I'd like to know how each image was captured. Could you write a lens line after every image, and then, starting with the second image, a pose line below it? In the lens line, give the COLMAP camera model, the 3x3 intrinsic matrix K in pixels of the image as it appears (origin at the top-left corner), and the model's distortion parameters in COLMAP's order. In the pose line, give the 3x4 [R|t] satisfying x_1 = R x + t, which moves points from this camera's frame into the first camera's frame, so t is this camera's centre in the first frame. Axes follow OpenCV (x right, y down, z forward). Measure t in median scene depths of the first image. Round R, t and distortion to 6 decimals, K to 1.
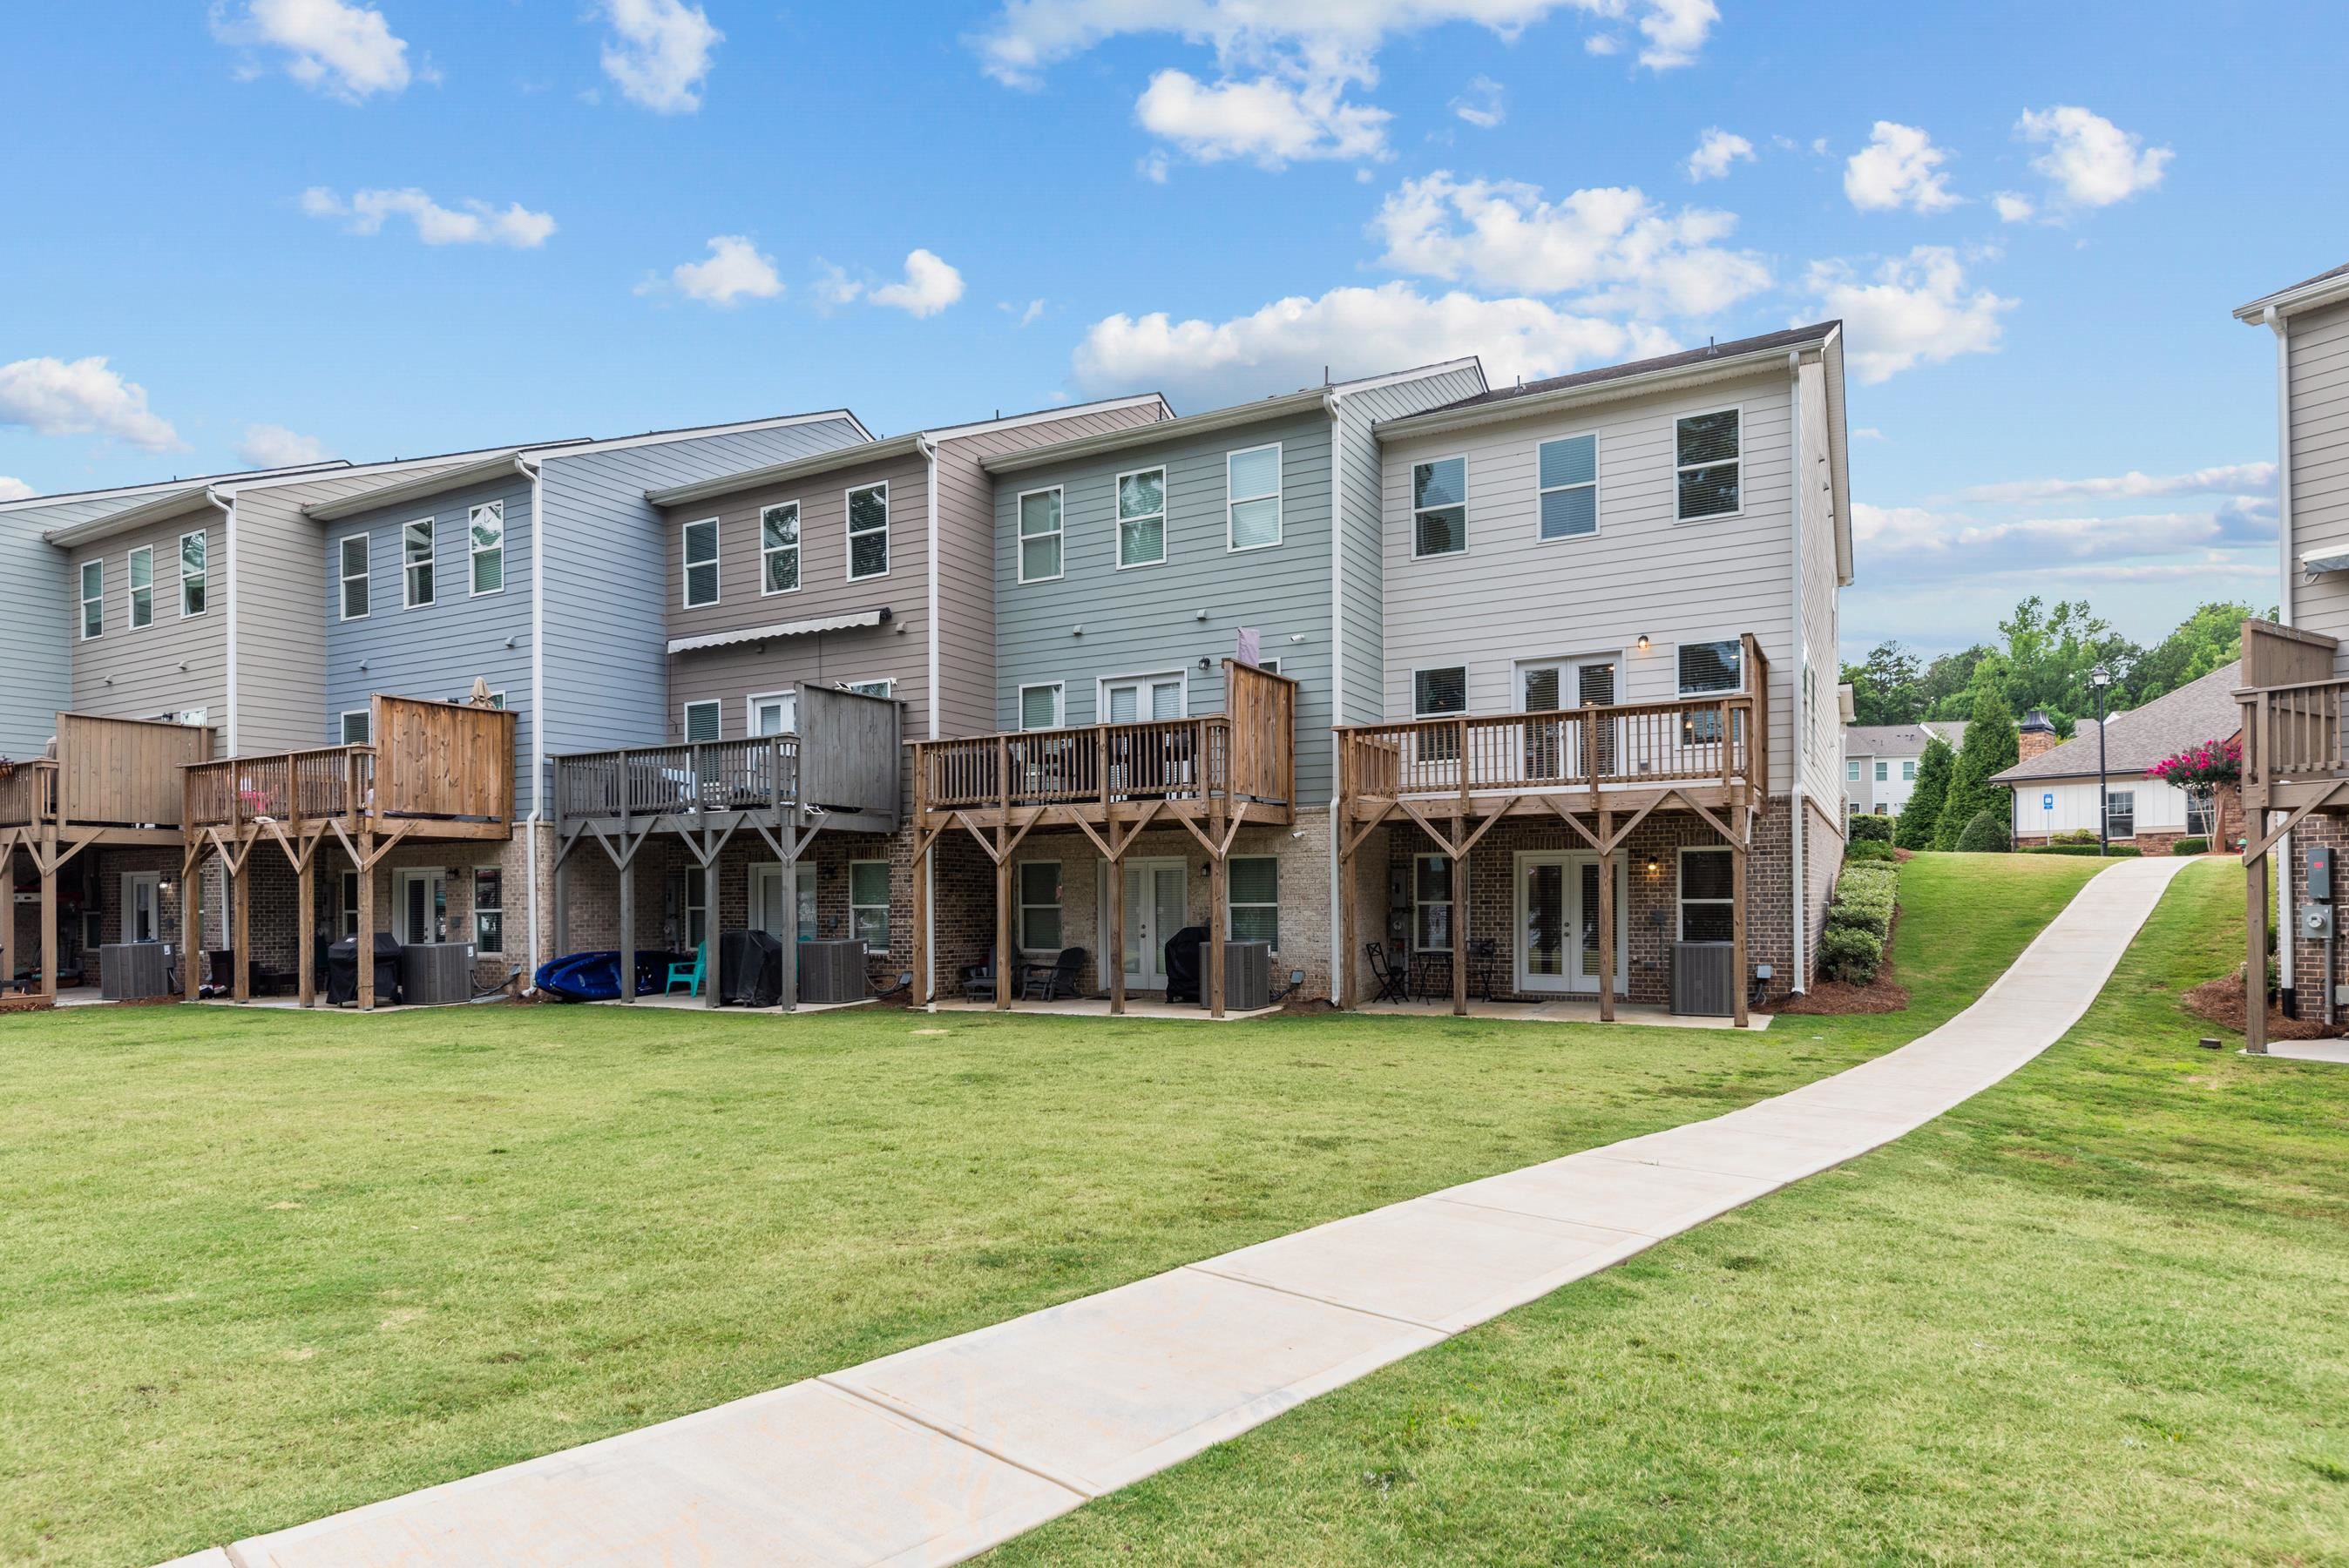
lens RADIAL K [[1255.6, 0, 1175.2], [0, 1255.6, 819.7], [0, 0, 1]] dist [-0.001777, 0.000747]
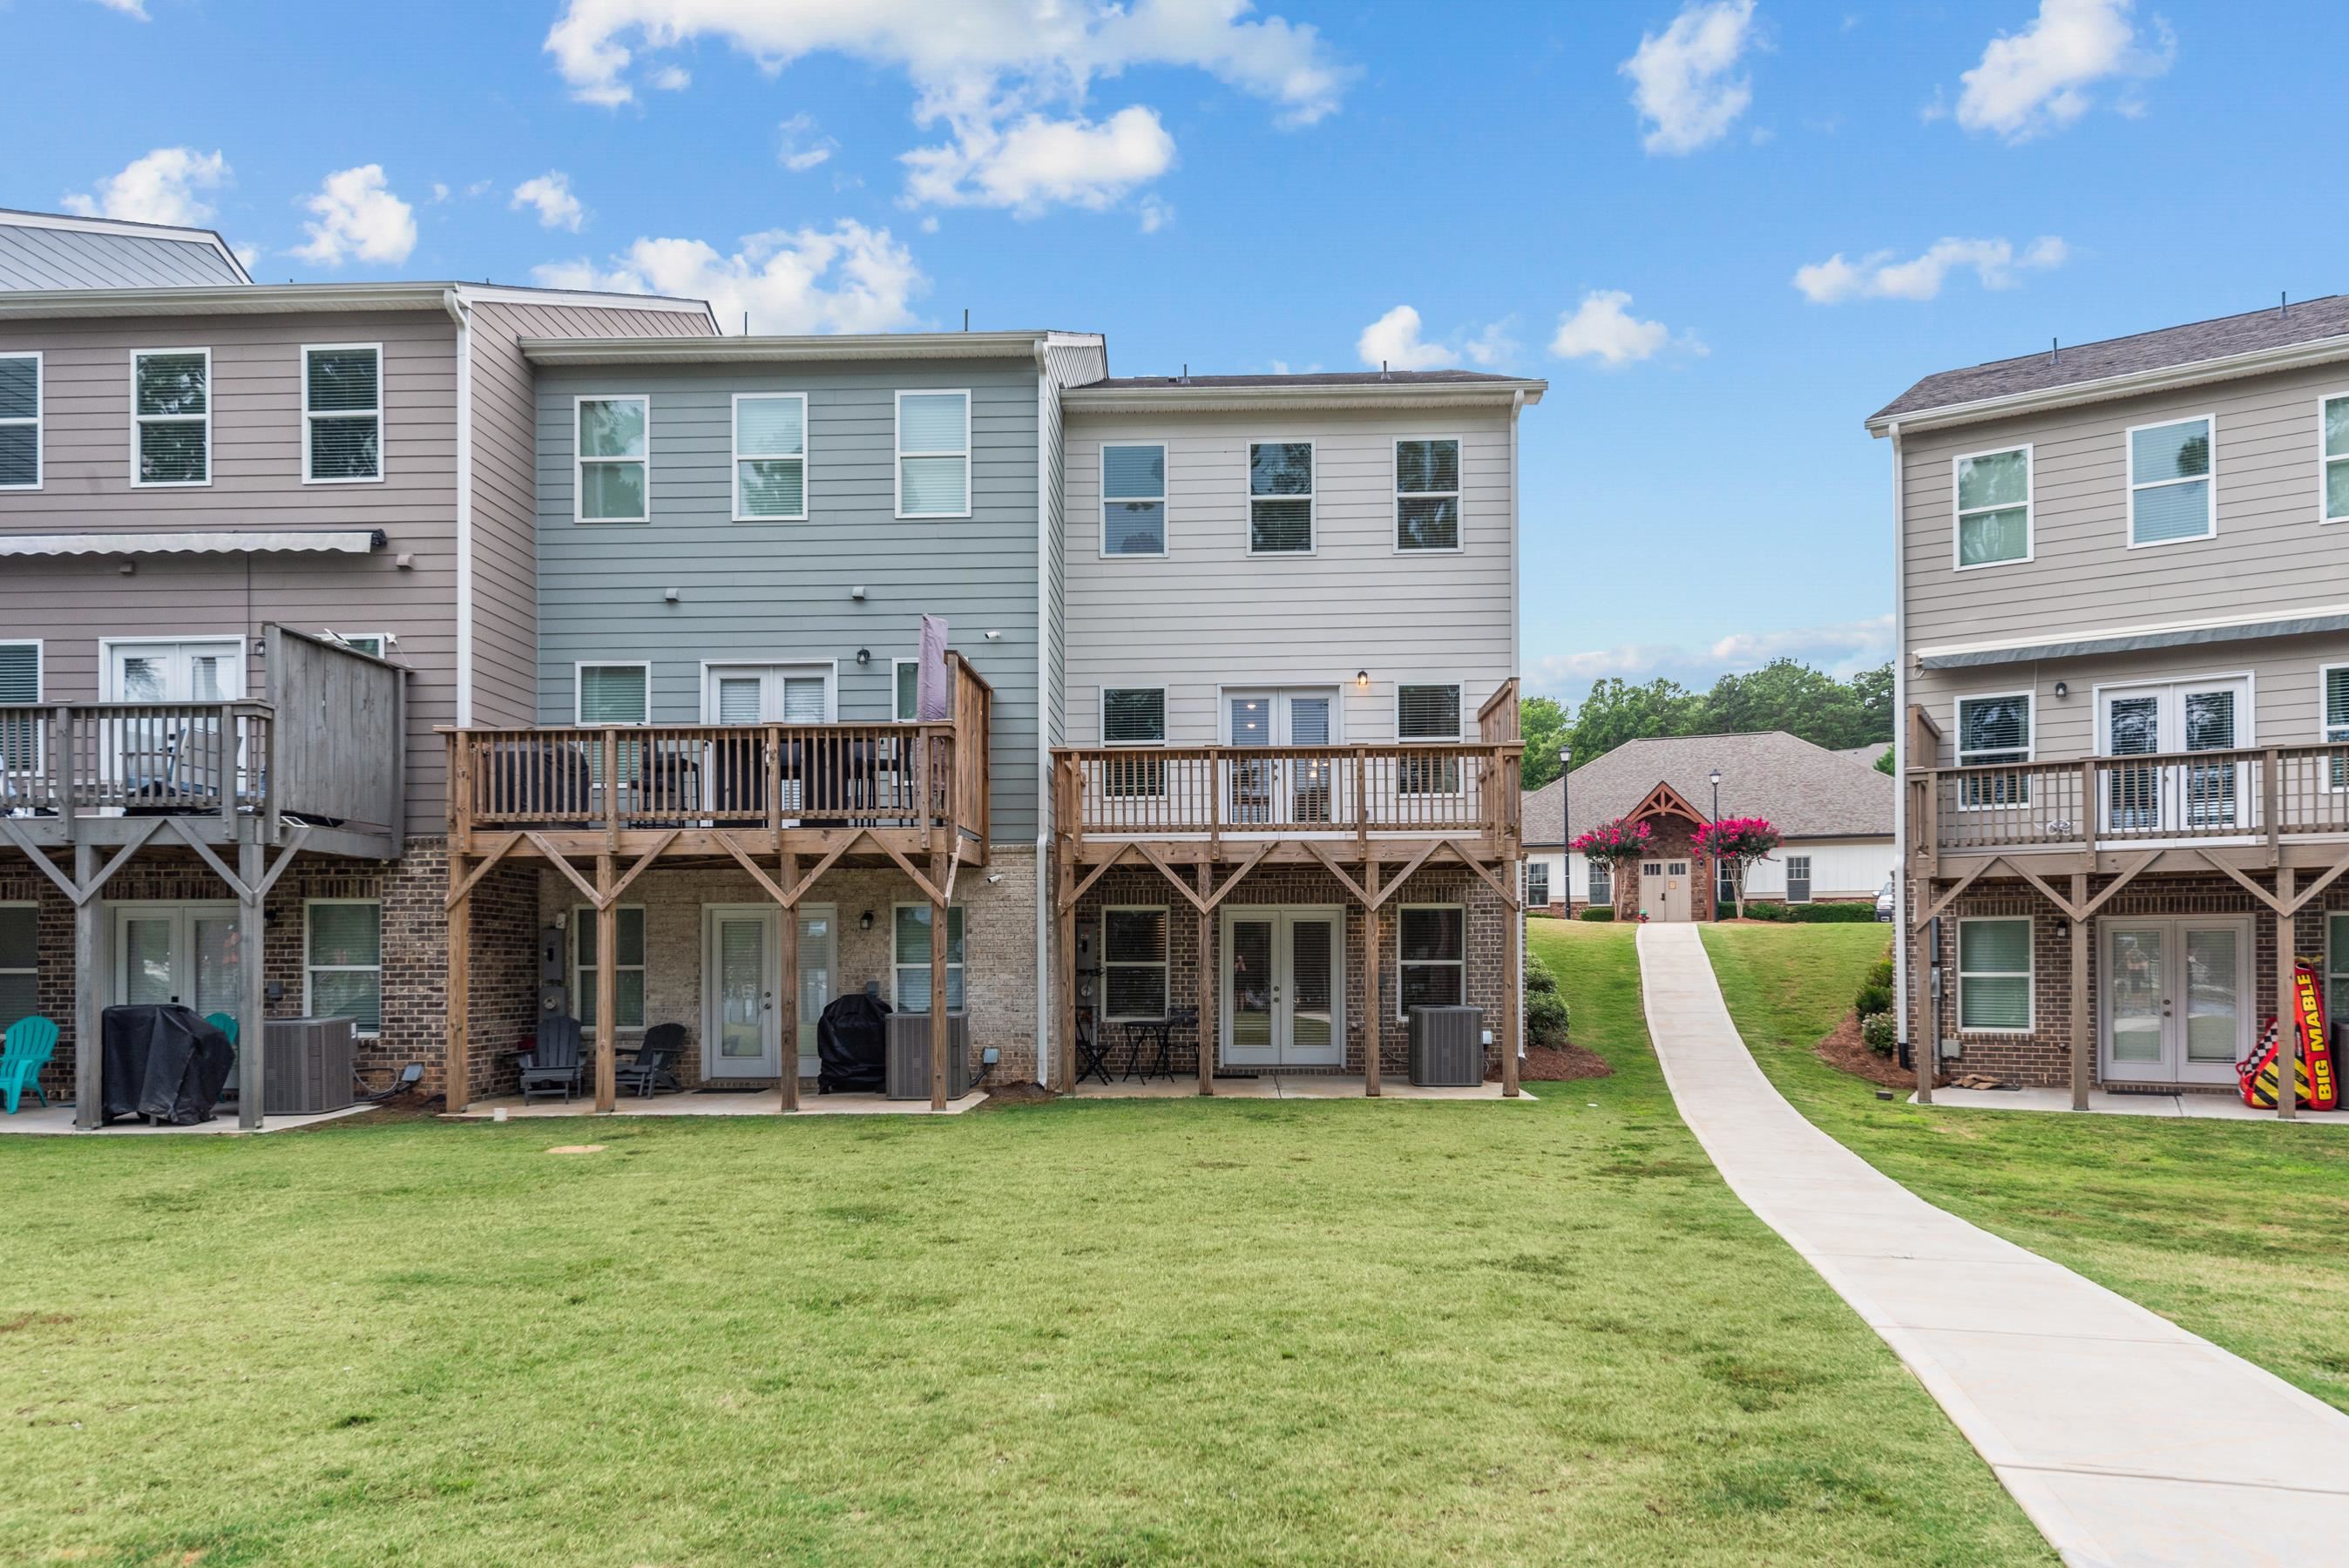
lens RADIAL K [[1443.5, 0, 1250.4], [0, 1443.5, 865.1], [0, 0, 1]] dist [0.020223, -0.022974]
pose [[0.897800, 0.031654, 0.439264, -0.159704], [-0.030685, 0.999486, -0.009308, 0.006711], [-0.439332, -0.005122, 0.898310, 0.092715]]
